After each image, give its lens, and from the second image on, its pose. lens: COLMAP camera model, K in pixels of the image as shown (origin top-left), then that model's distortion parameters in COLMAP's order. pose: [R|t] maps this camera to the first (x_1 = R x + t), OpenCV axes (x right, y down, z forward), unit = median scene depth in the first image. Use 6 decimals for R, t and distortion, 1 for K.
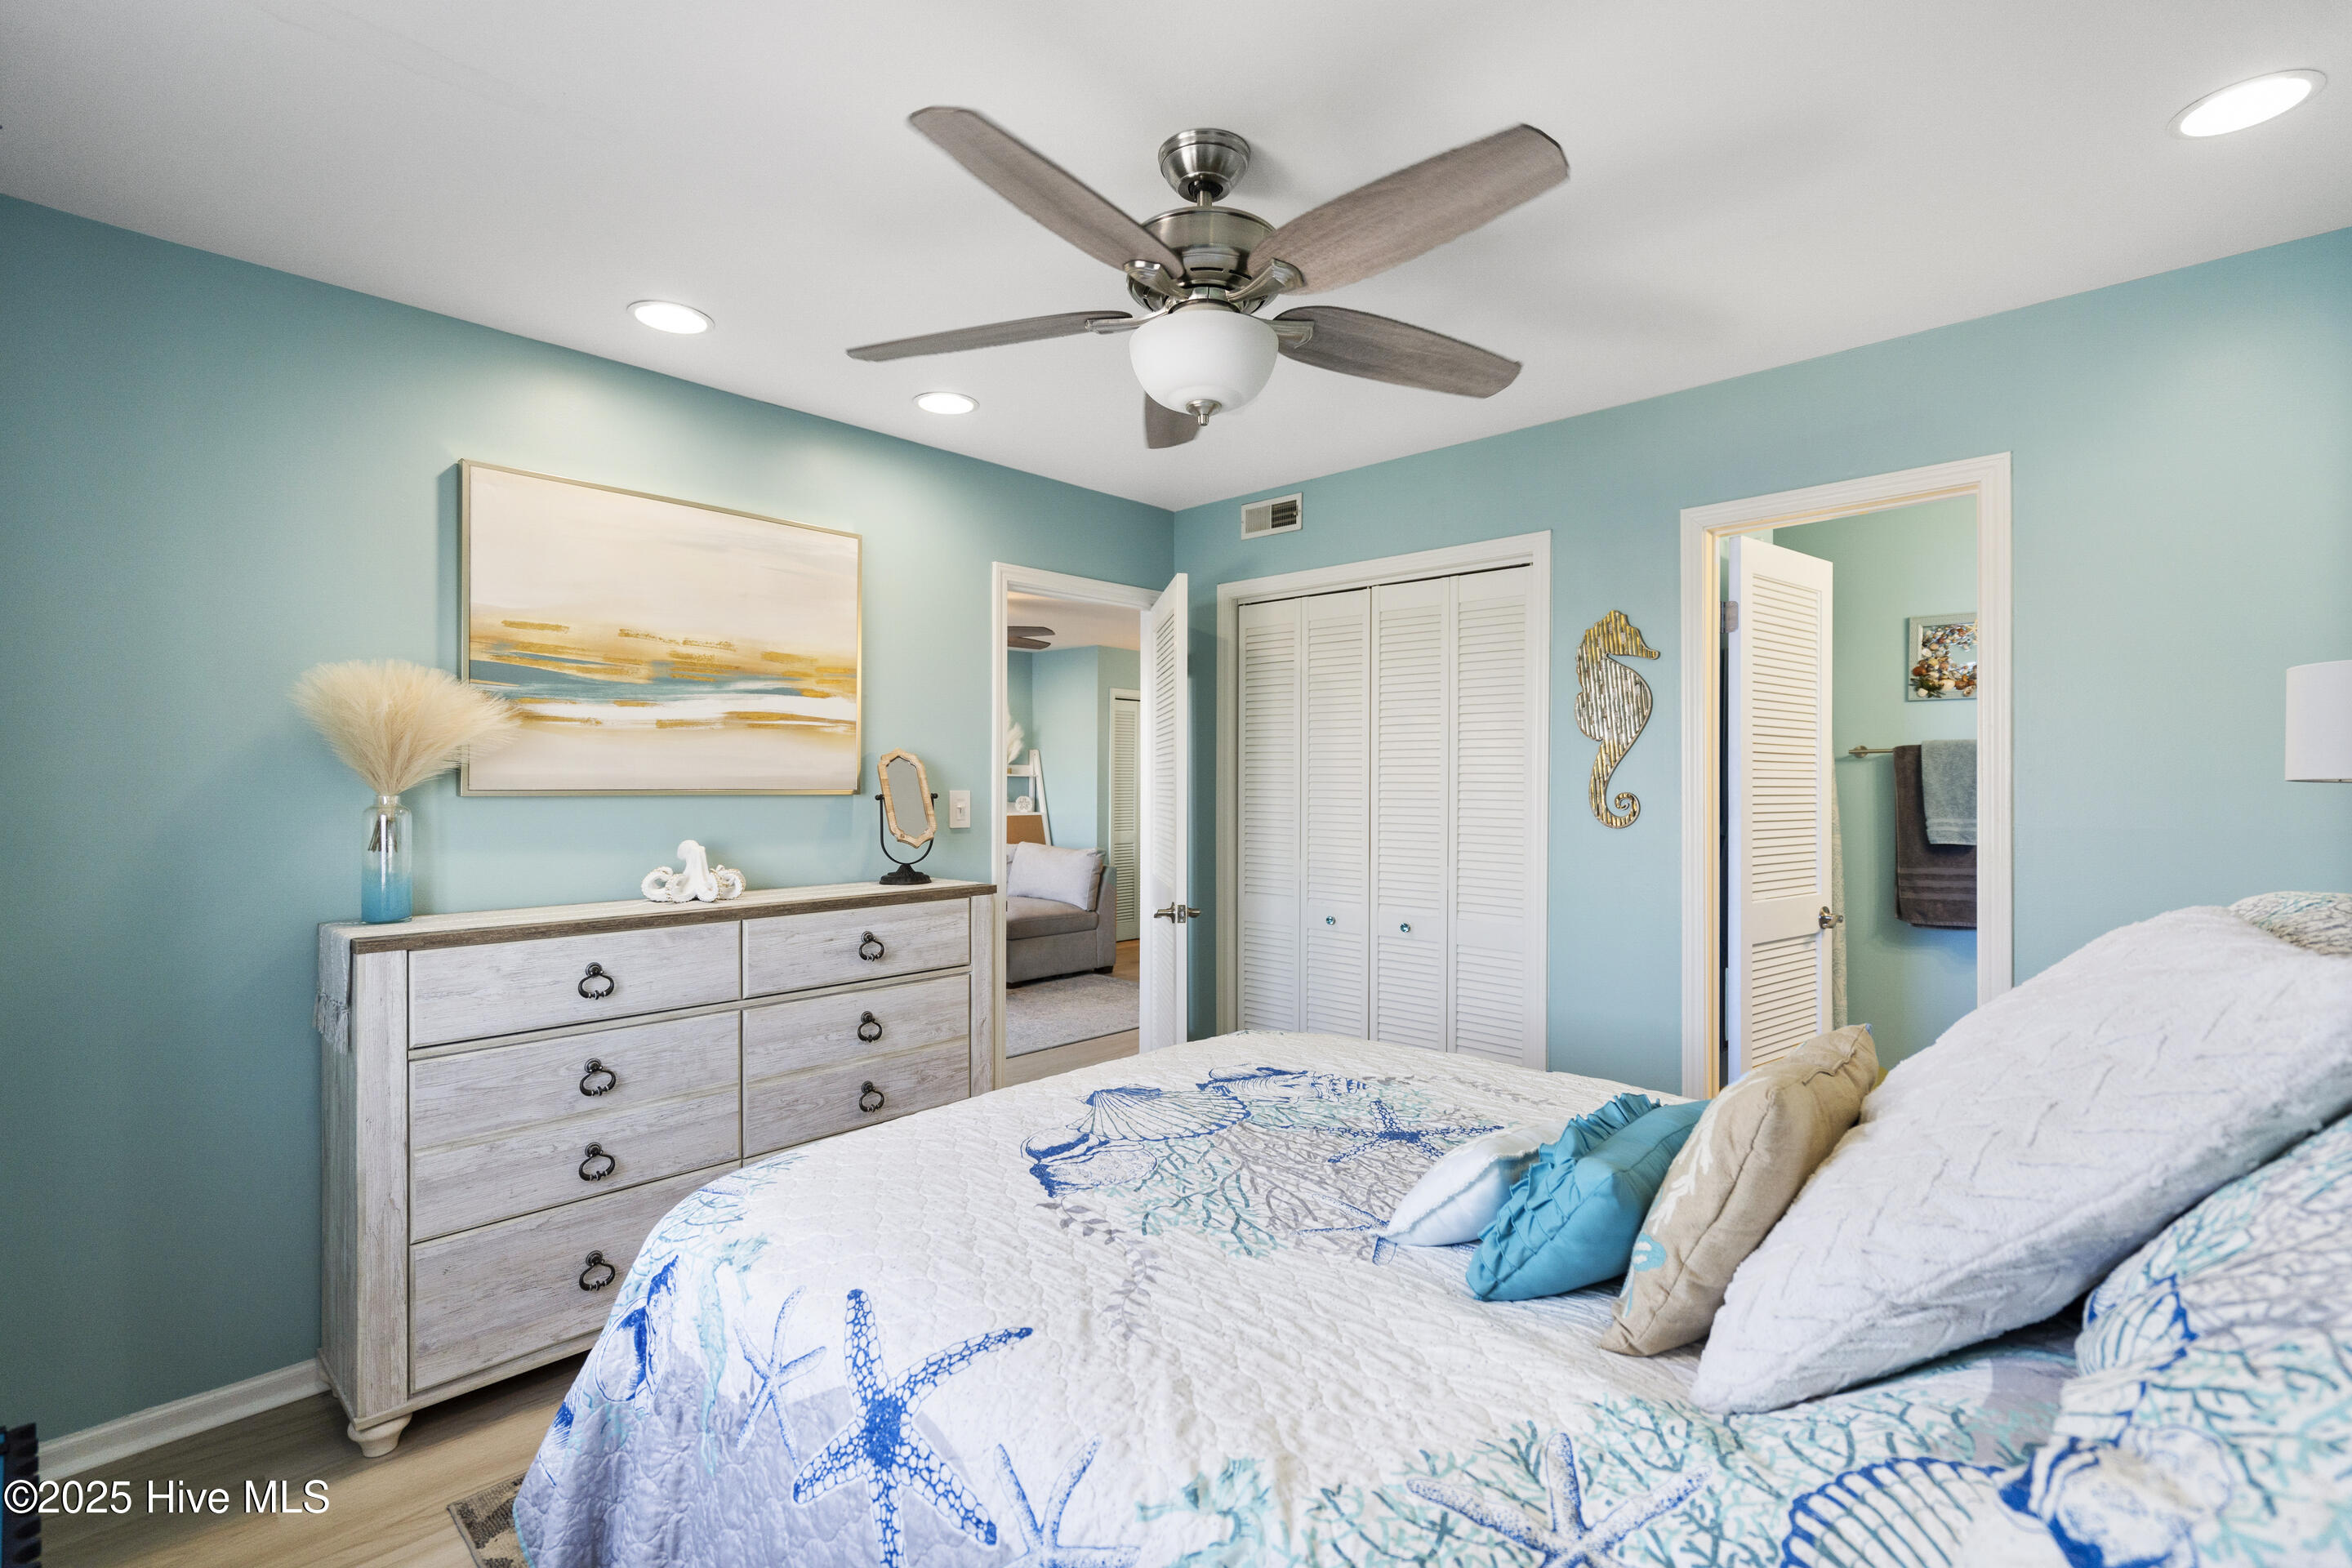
lens RADIAL K [[1067.6, 0, 1178.4], [0, 1067.6, 796.1], [0, 0, 1]] dist [-0.003839, 0.000005]
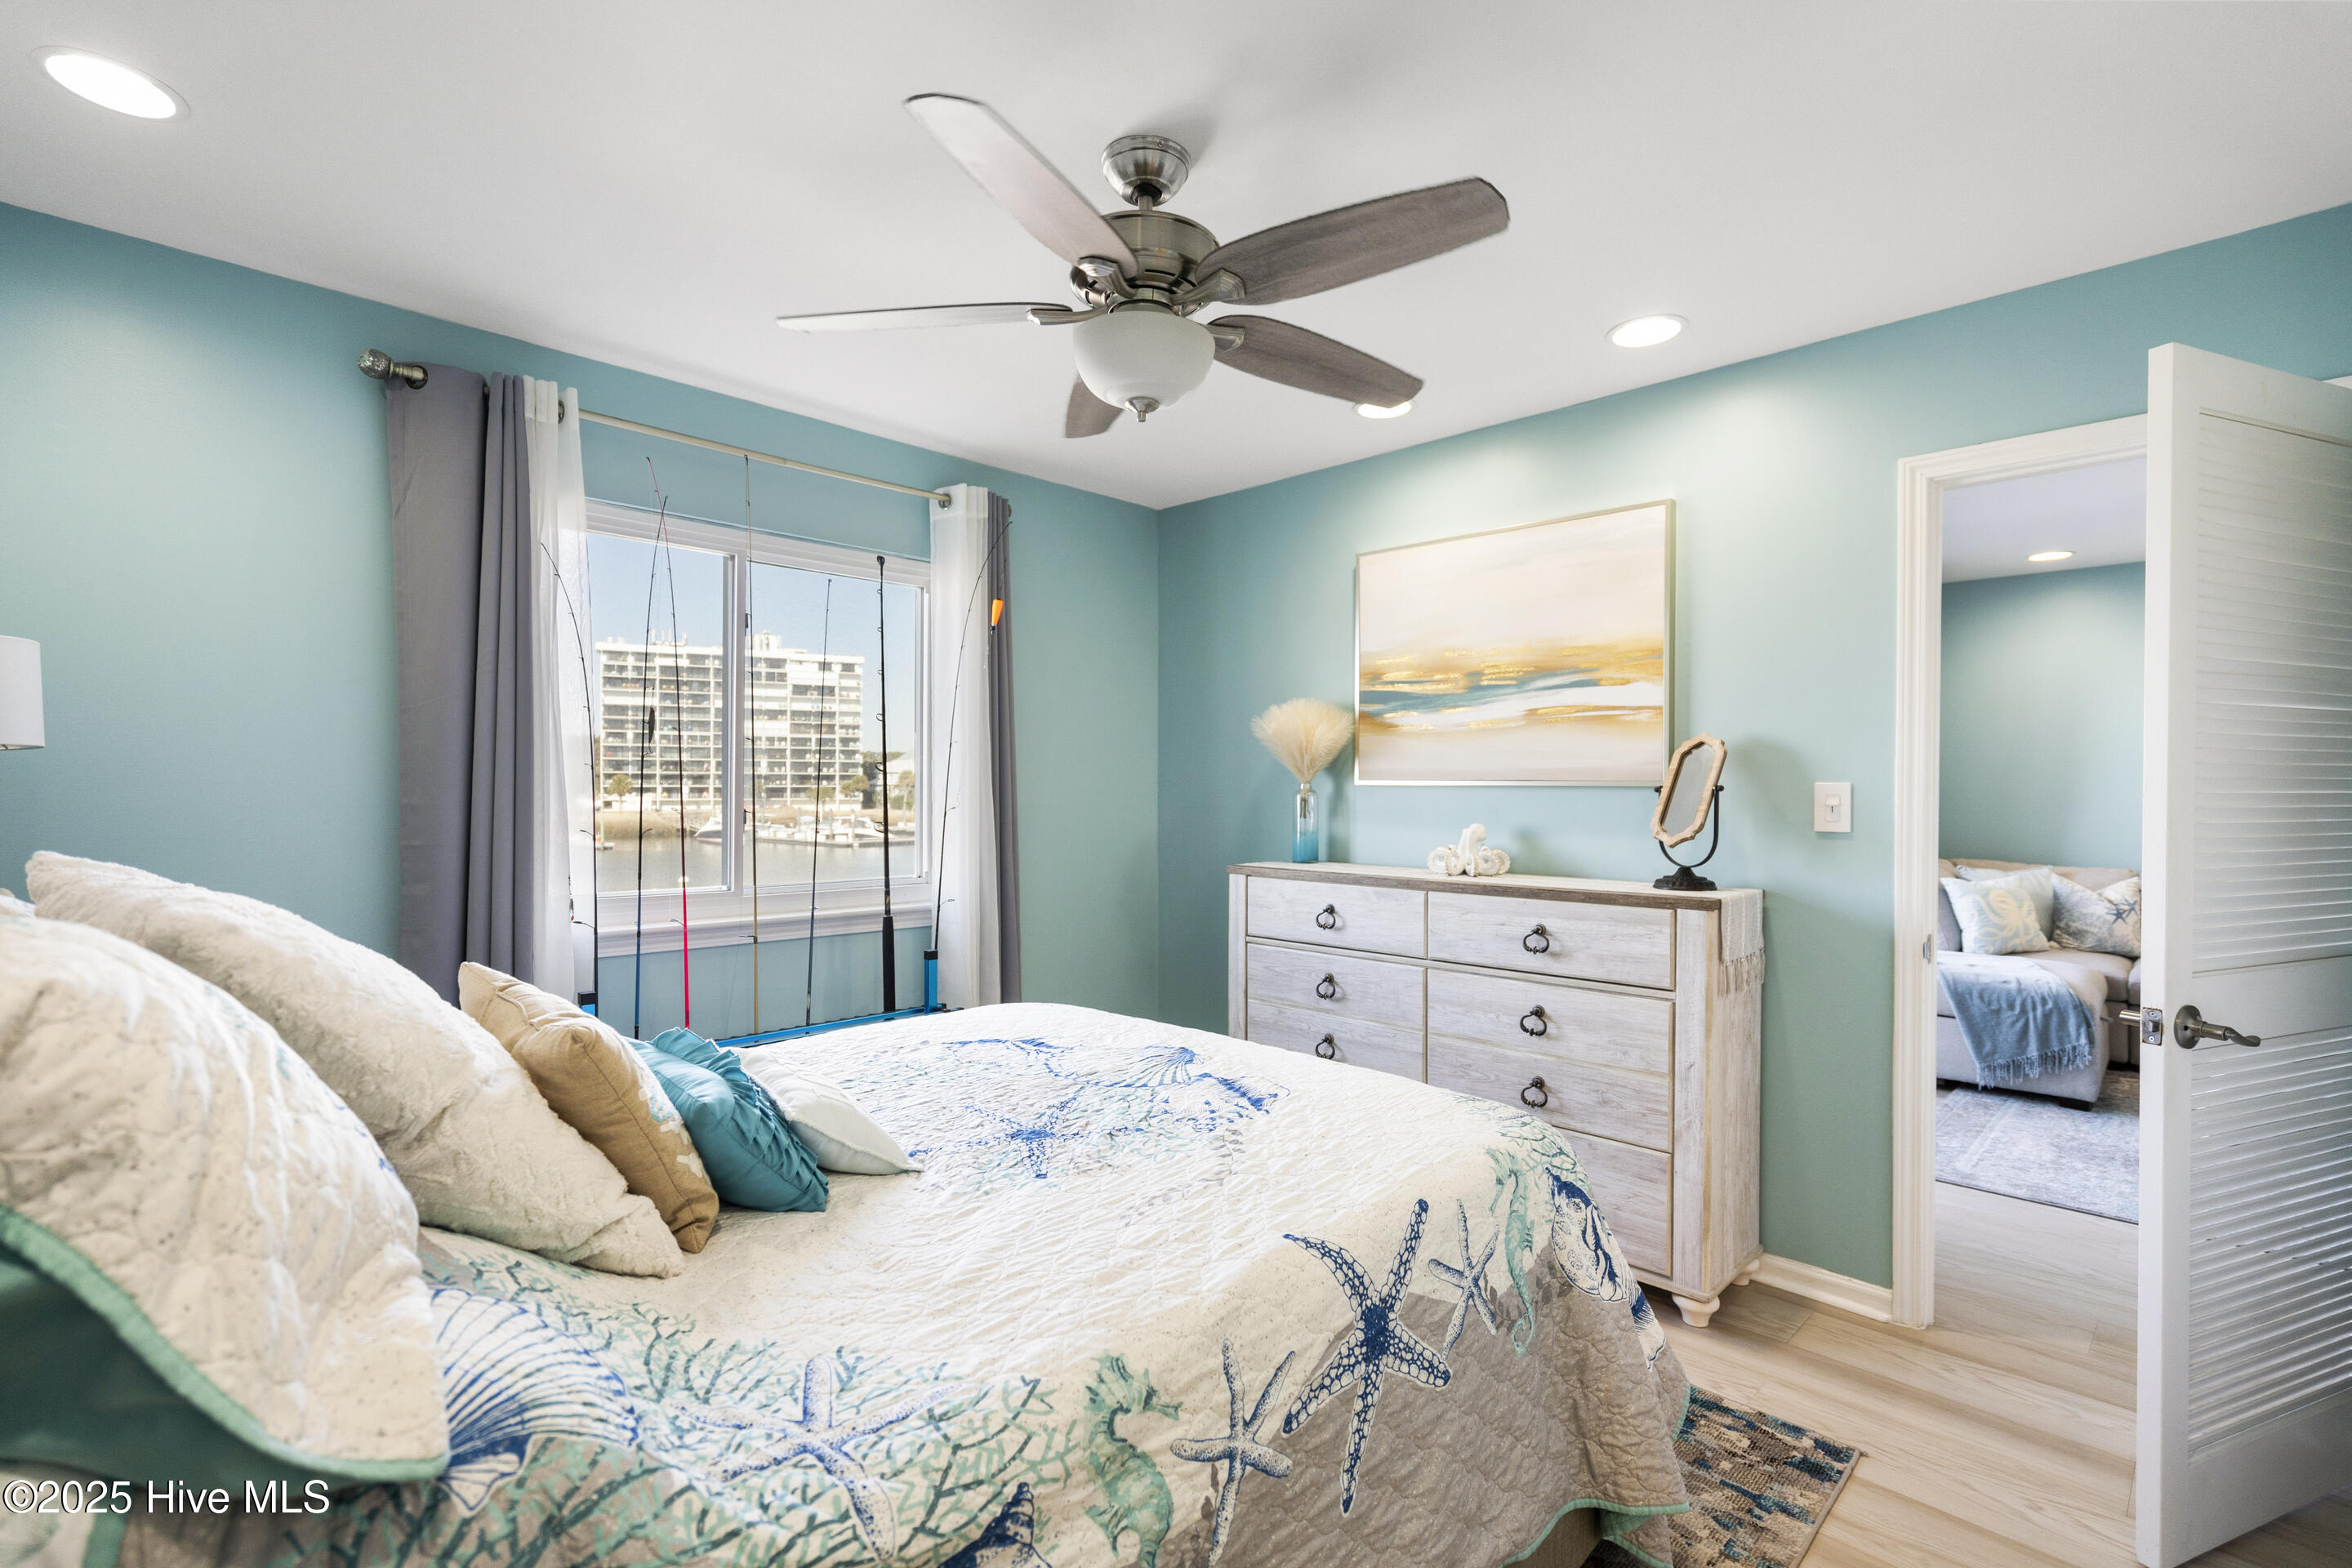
lens RADIAL K [[1066.6, 0, 1167.7], [0, 1066.6, 801.9], [0, 0, 1]] dist [-0.003002, 0.000542]
pose [[-0.037498, 0.013197, -0.999210, 0.680452], [-0.014688, 0.999797, 0.013756, 0.005868], [0.999189, 0.015193, -0.037296, 0.672700]]
